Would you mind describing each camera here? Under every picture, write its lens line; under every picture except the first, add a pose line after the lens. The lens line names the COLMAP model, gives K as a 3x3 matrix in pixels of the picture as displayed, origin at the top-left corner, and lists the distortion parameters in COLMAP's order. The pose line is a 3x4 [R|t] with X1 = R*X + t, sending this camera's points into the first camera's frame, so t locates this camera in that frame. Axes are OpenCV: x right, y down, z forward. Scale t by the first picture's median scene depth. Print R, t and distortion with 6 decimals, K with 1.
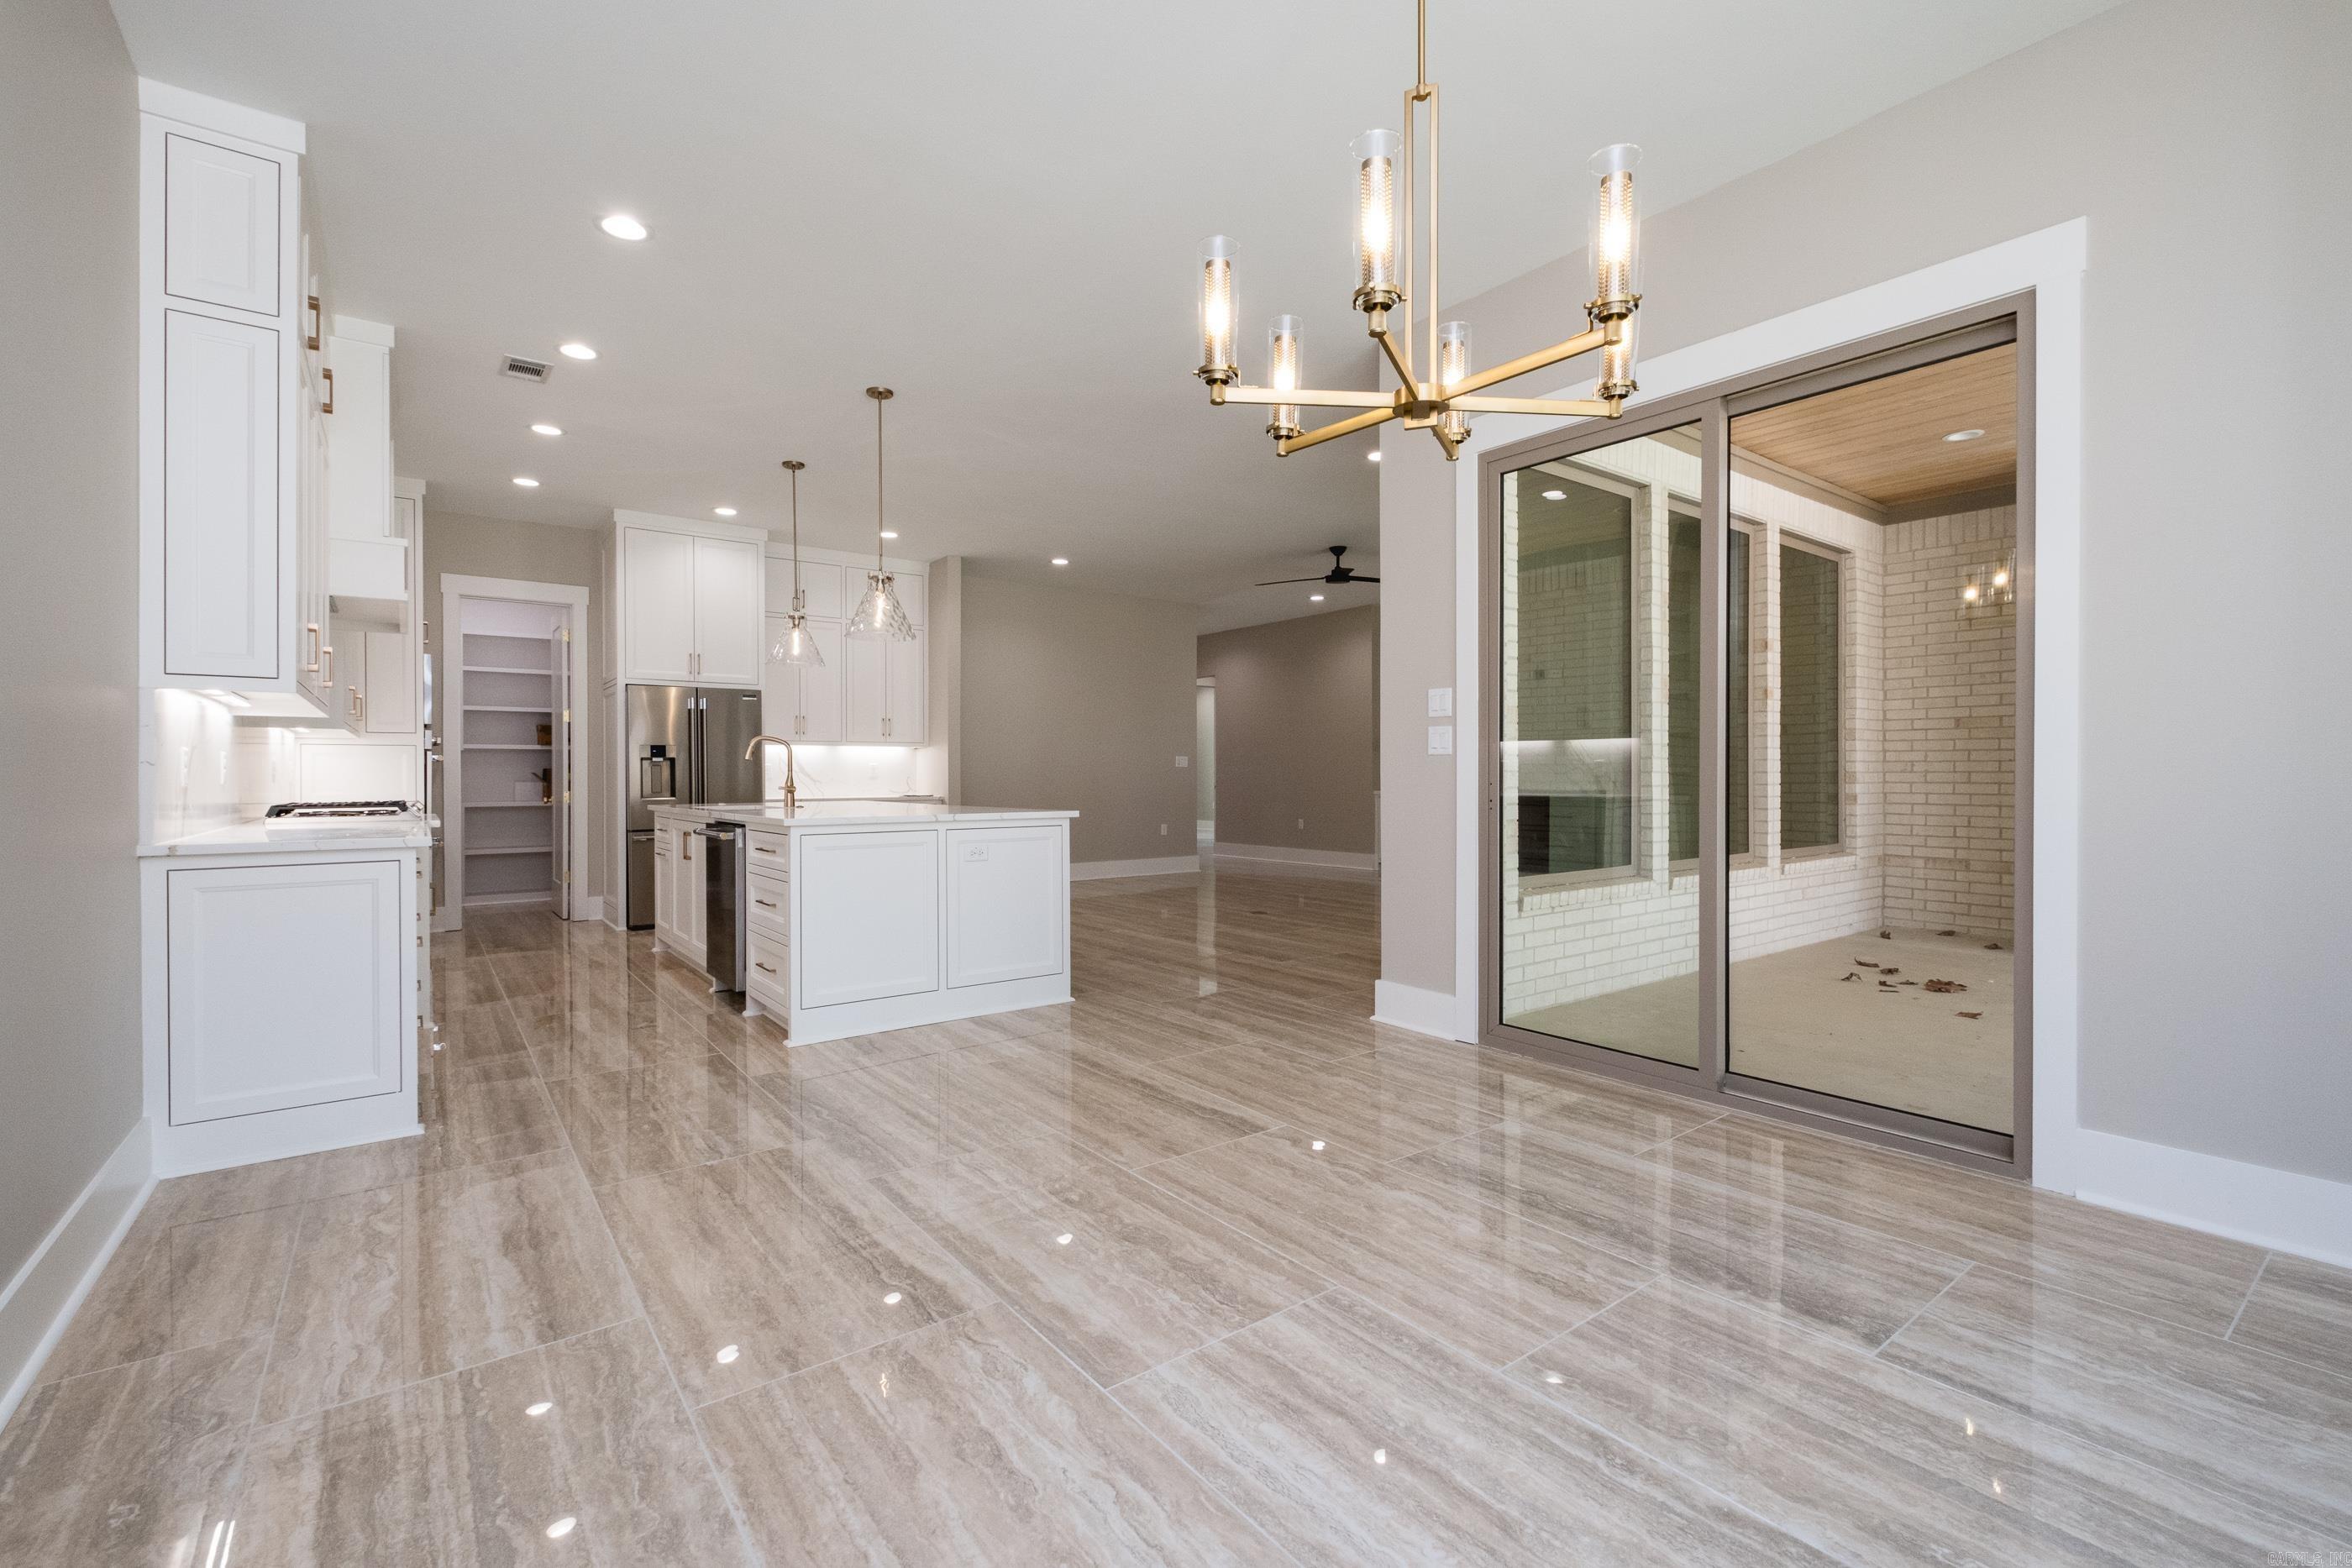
lens RADIAL K [[1010.8, 0, 1184.2], [0, 1010.8, 783.1], [0, 0, 1]] dist [0.008014, -0.006125]
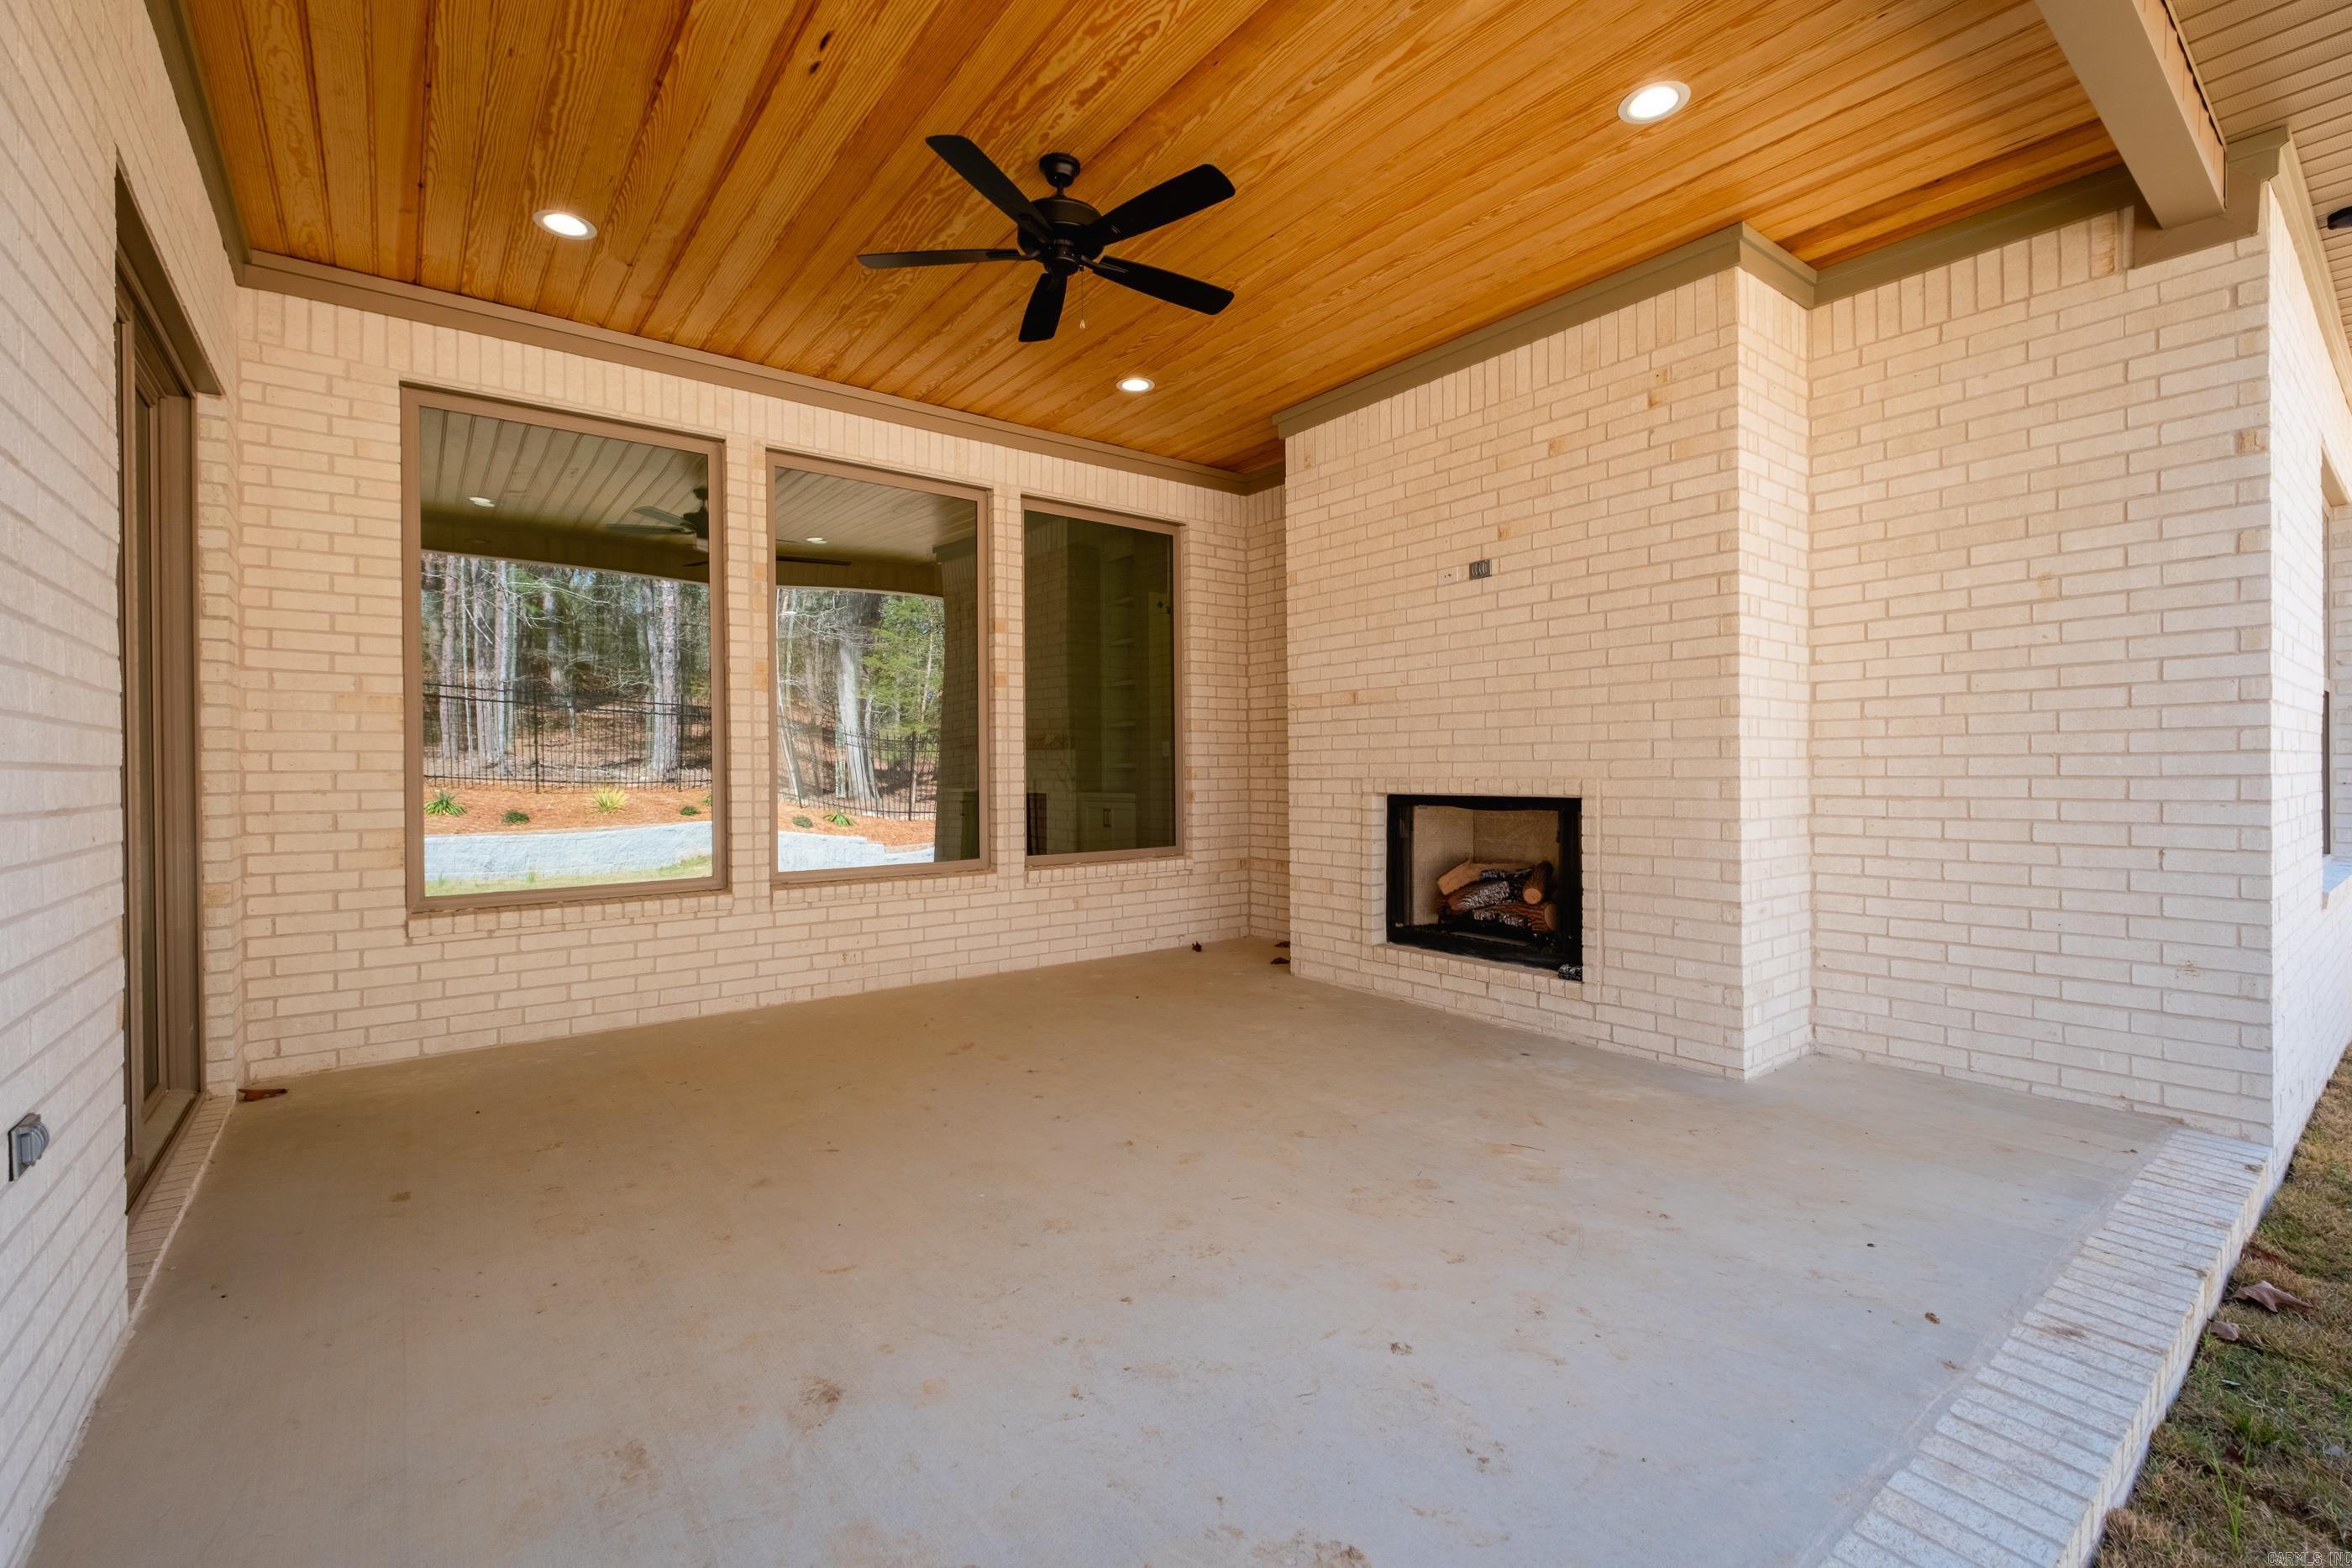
lens RADIAL K [[1010.8, 0, 1184.2], [0, 1010.8, 783.1], [0, 0, 1]] dist [0.008014, -0.006125]
pose [[0.999849, -0.005473, 0.016478, 0.641679], [0.005372, 0.999966, 0.006184, -0.002080], [-0.016511, -0.006095, 0.999845, 0.097959]]
